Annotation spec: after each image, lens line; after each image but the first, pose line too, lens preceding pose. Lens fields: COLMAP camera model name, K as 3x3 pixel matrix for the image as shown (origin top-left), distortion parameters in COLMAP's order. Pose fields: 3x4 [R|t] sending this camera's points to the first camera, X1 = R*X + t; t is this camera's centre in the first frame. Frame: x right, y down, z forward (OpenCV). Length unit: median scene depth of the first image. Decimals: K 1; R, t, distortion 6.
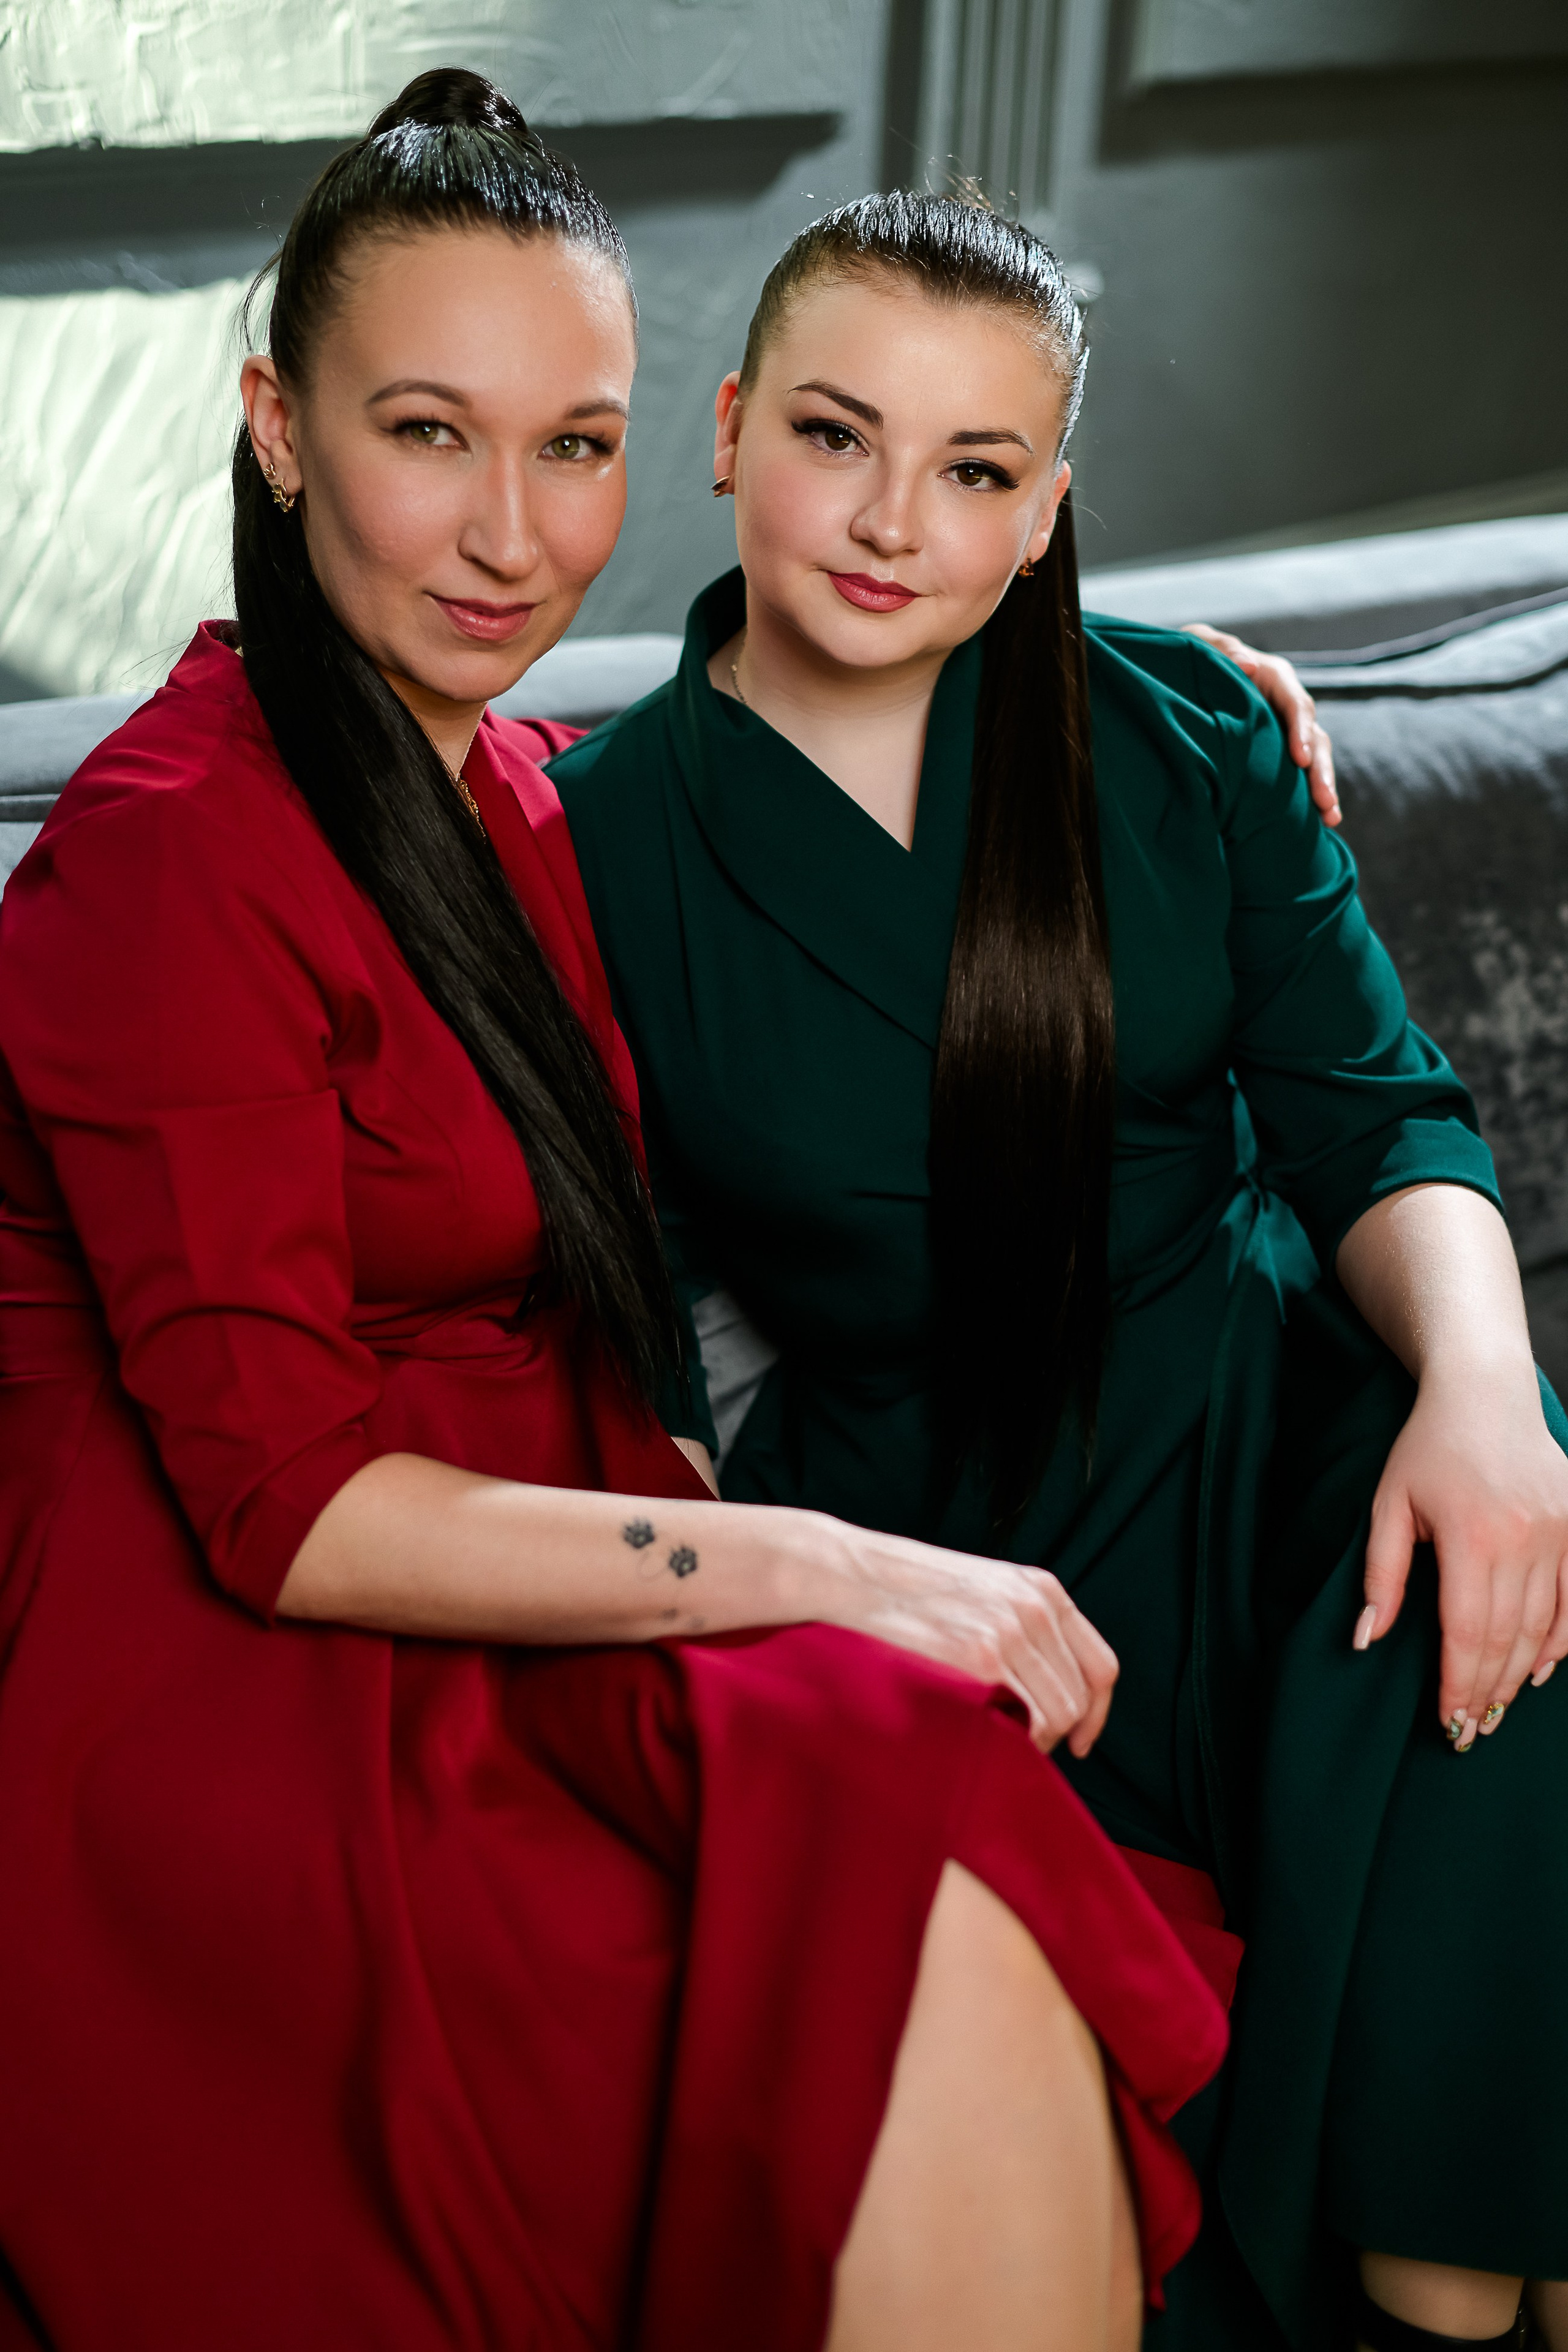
lens RADIAL K [[3398.6, 0, 722.2], [0, 3398.6, 1175.3], [0, 0, 1]] dist [-0.131874, 0.017055]
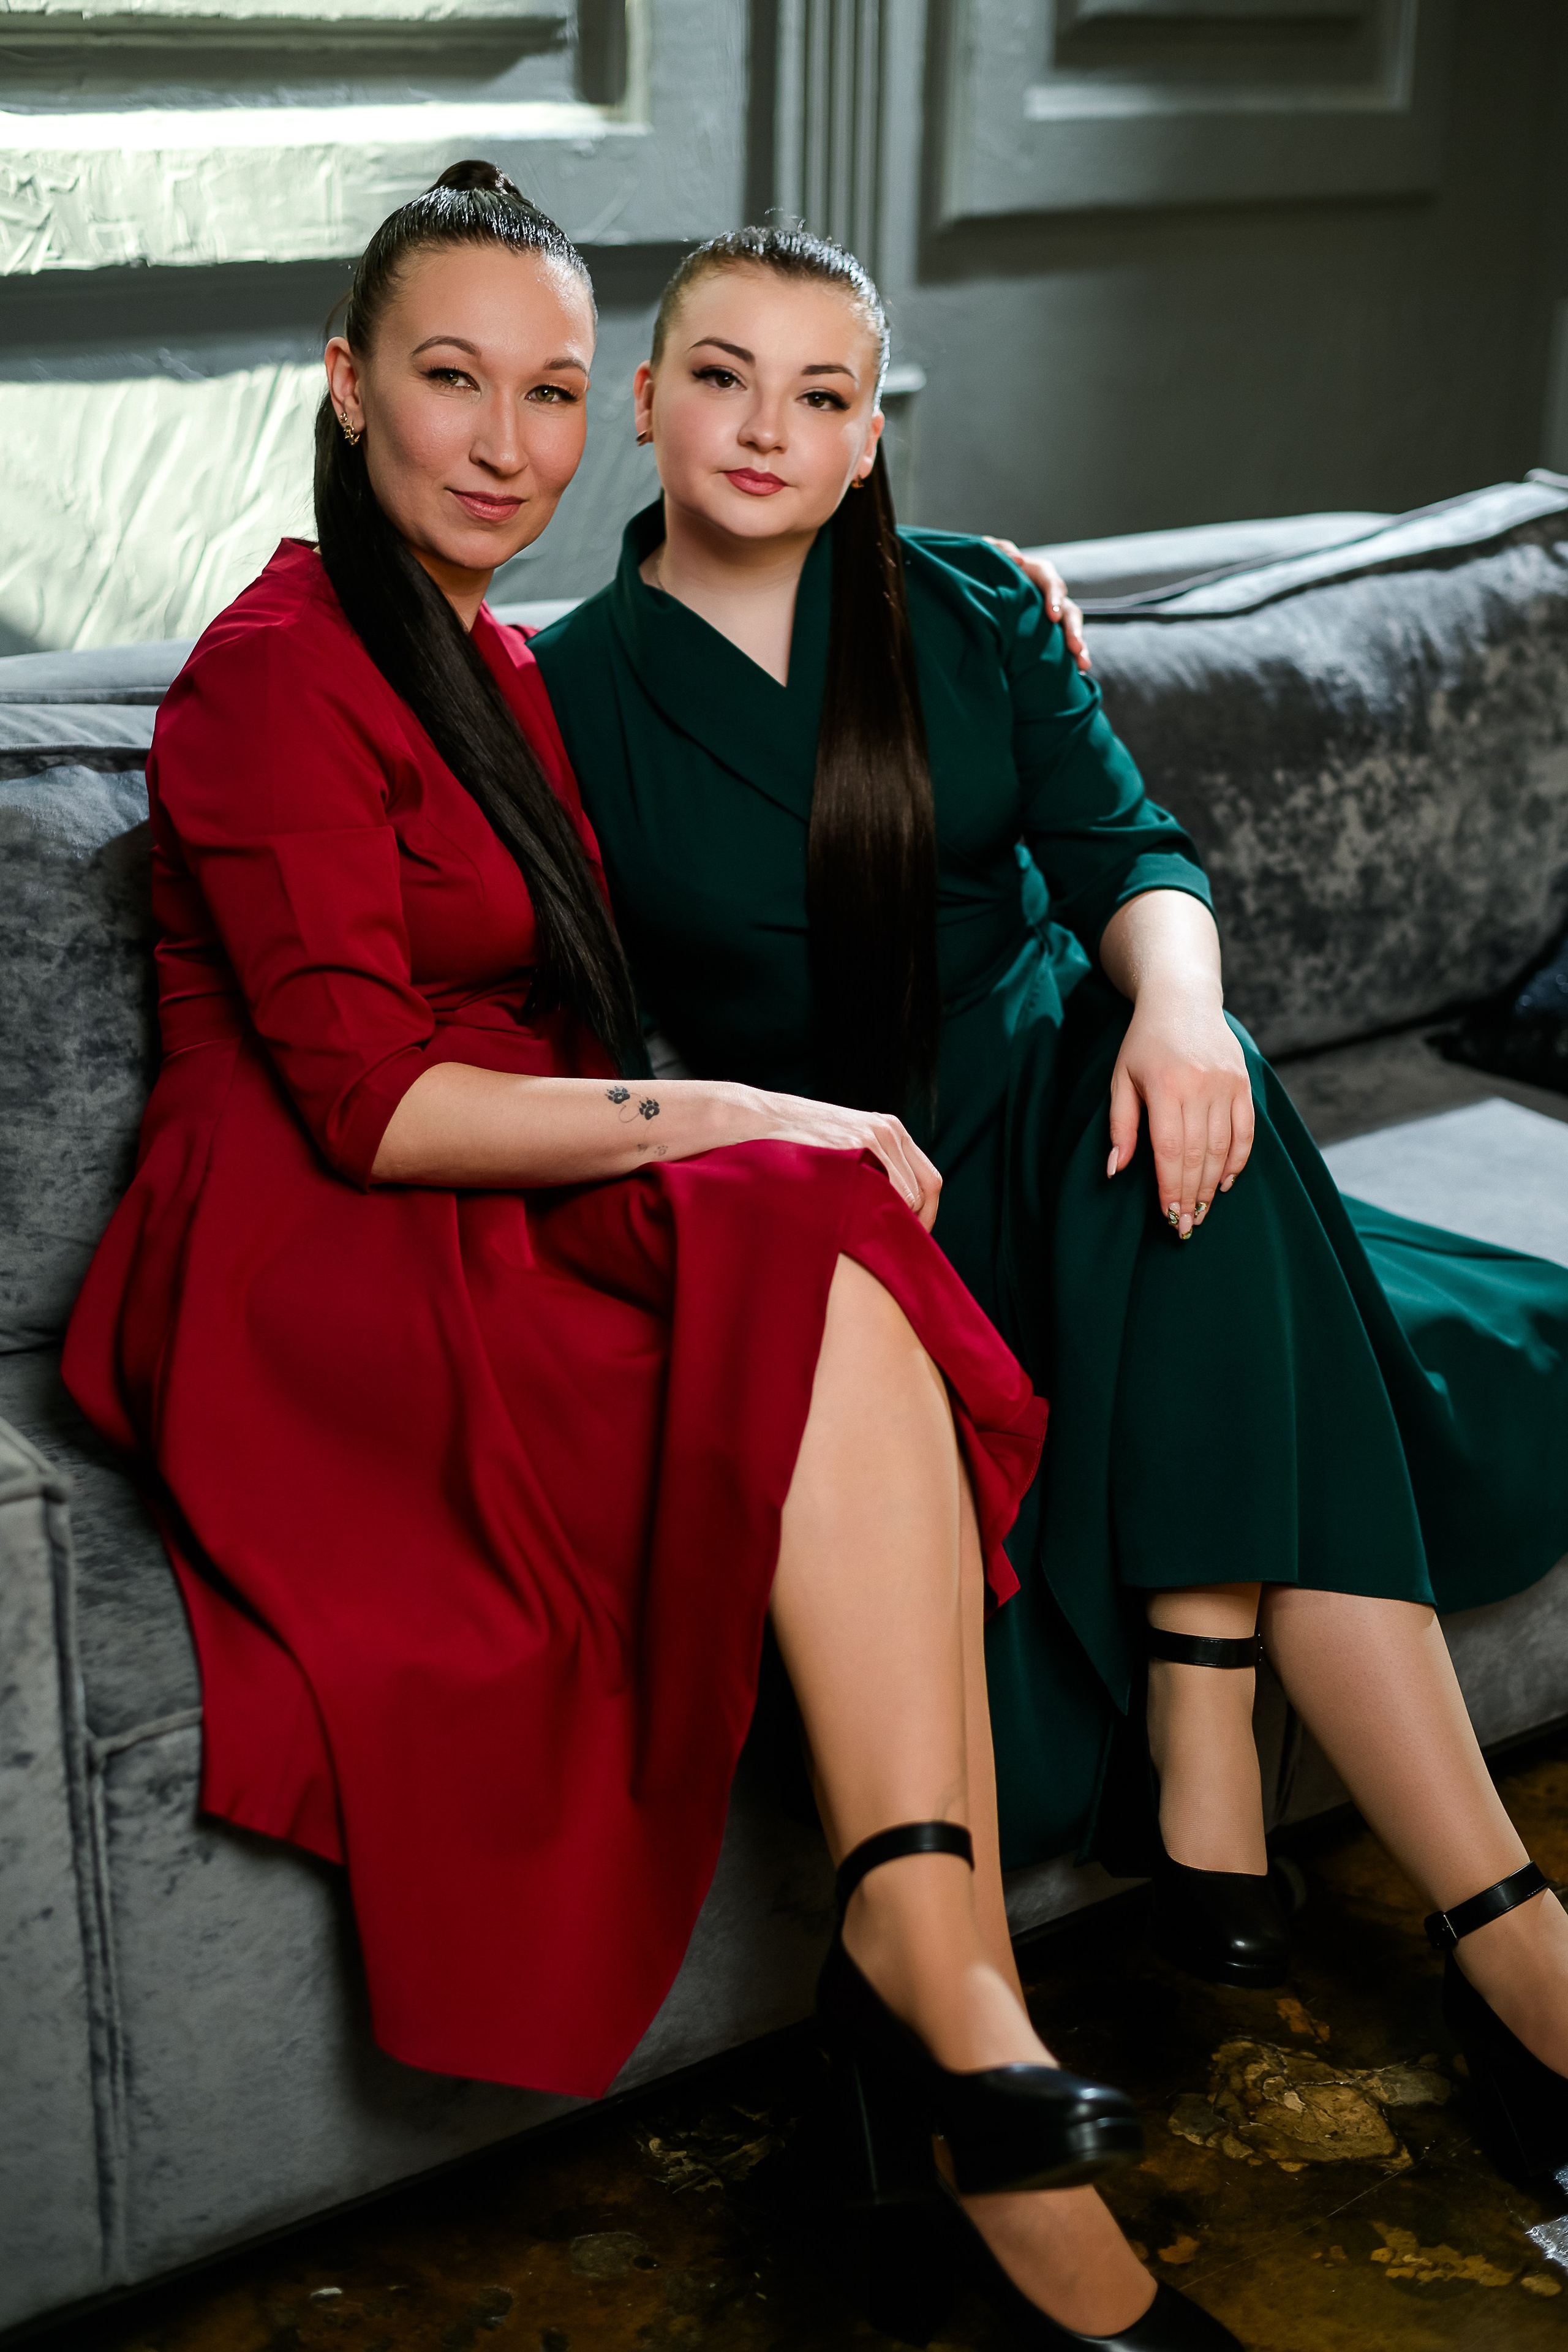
lens RADIAL K [[3312.5, 0, 784.0], [0, 3312.5, 1176.0], [0, 0, 1]] dist [-0.184437, 0.043084]
pose [[0.997955, -0.041086, 0.048976, -0.020882], [0.043826, 0.997455, -0.056245, 0.183303], [-0.046540, 0.058276, 0.997215, -0.358954]]
